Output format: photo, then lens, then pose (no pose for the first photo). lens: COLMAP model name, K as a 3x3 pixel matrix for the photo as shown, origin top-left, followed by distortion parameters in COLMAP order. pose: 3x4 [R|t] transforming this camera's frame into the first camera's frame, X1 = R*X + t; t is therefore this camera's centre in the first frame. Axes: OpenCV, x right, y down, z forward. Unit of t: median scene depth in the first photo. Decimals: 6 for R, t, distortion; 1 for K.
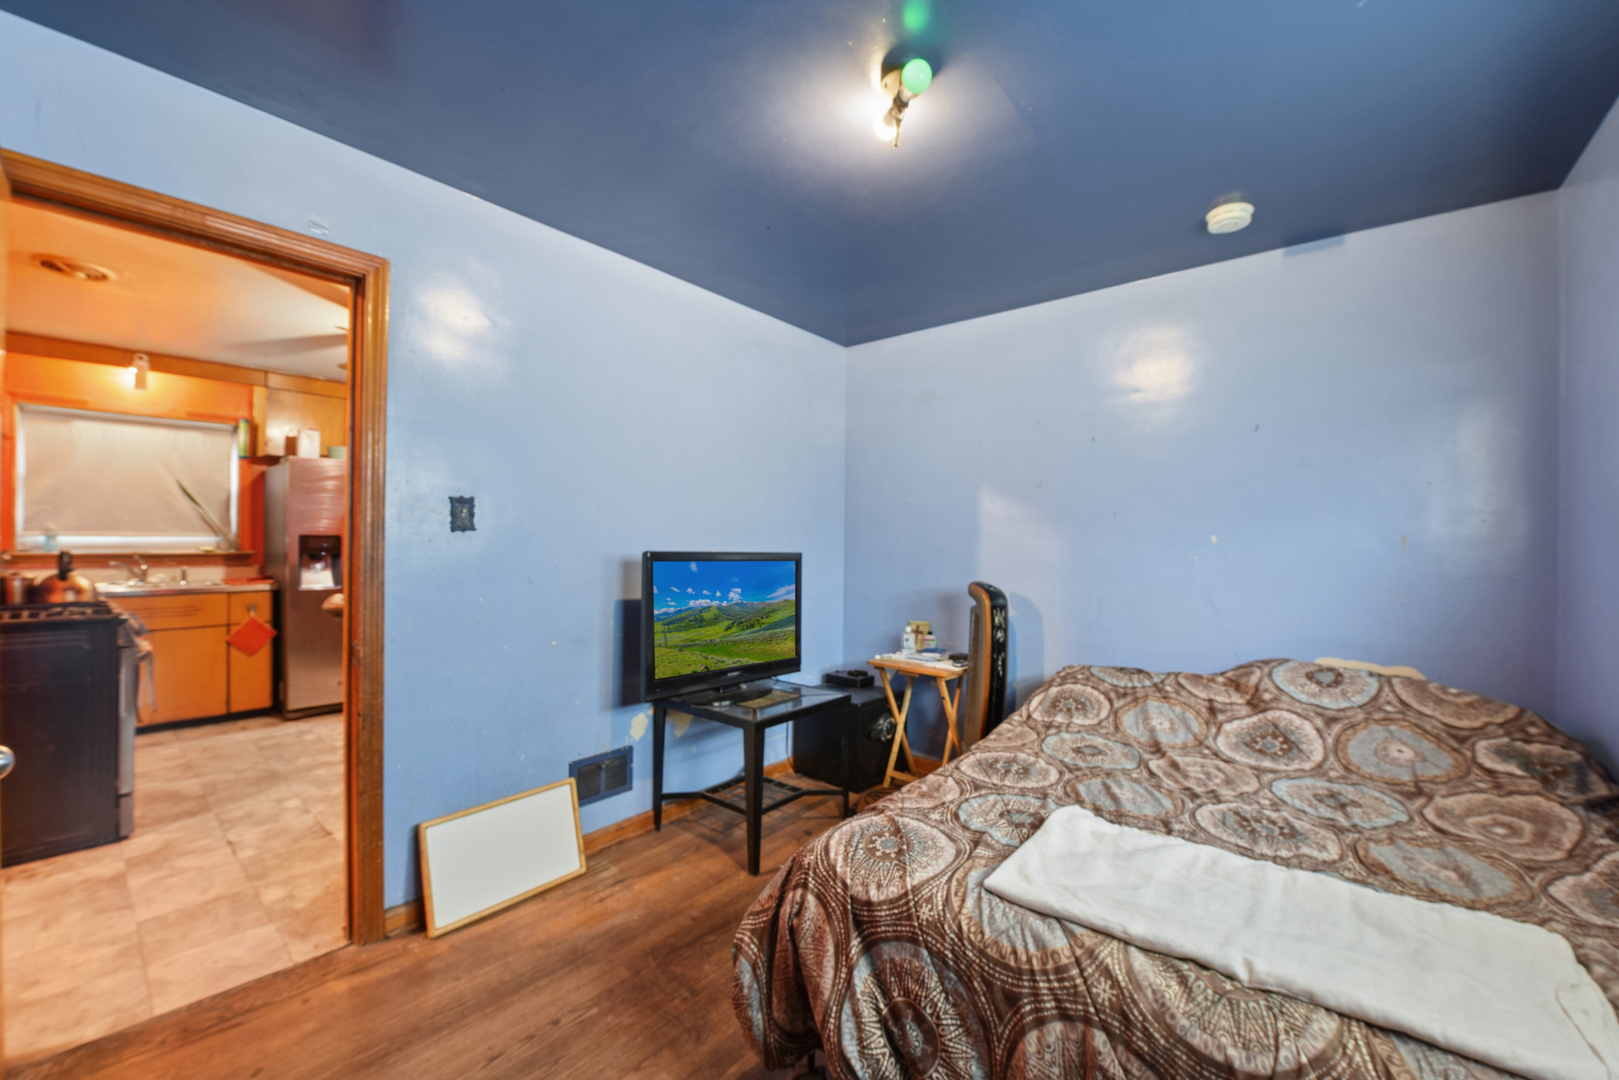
lens RADIAL K [[649.2, 0, 809.5], [0, 649.2, 540.3], [0, 0, 1]] dist [-0.017664, -0.001835]
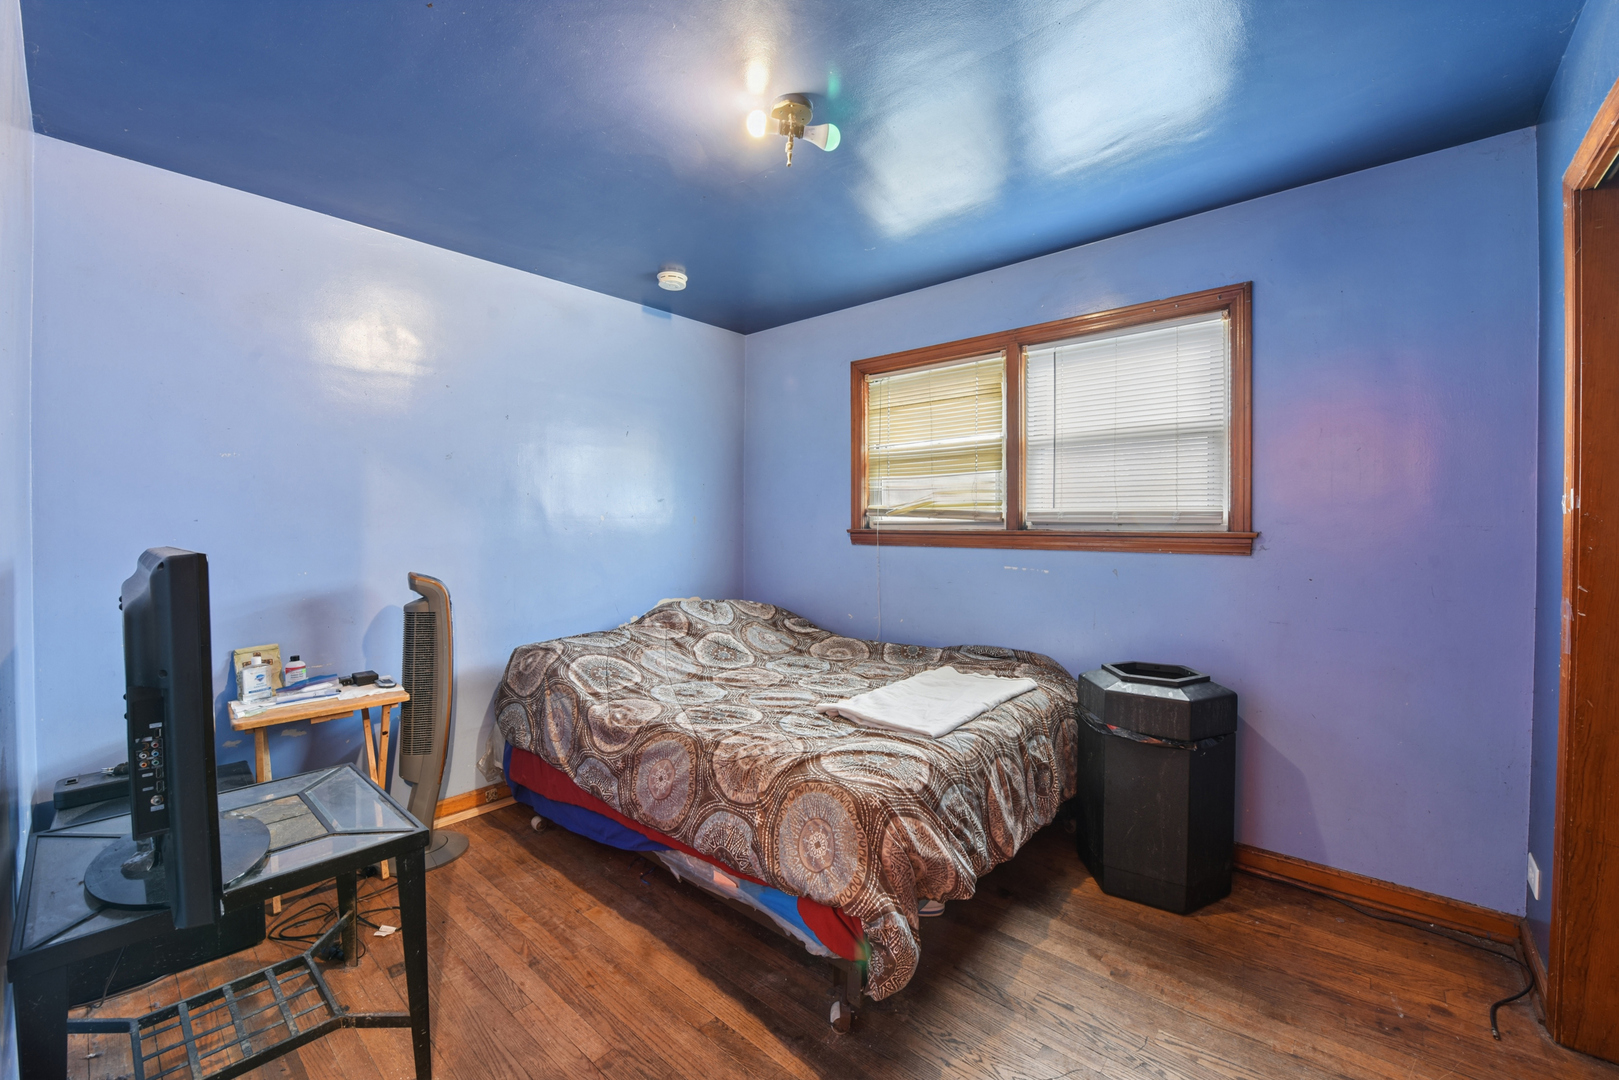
lens RADIAL K [[649.2, 0, 809.4], [0, 649.2, 533.3], [0, 0, 1]] dist [-0.017664, -0.001835]
pose [[0.019635, -0.026000, 0.999469, -0.852353], [0.001618, 0.999661, 0.025973, -0.006805], [-0.999806, 0.001107, 0.019670, 0.820074]]
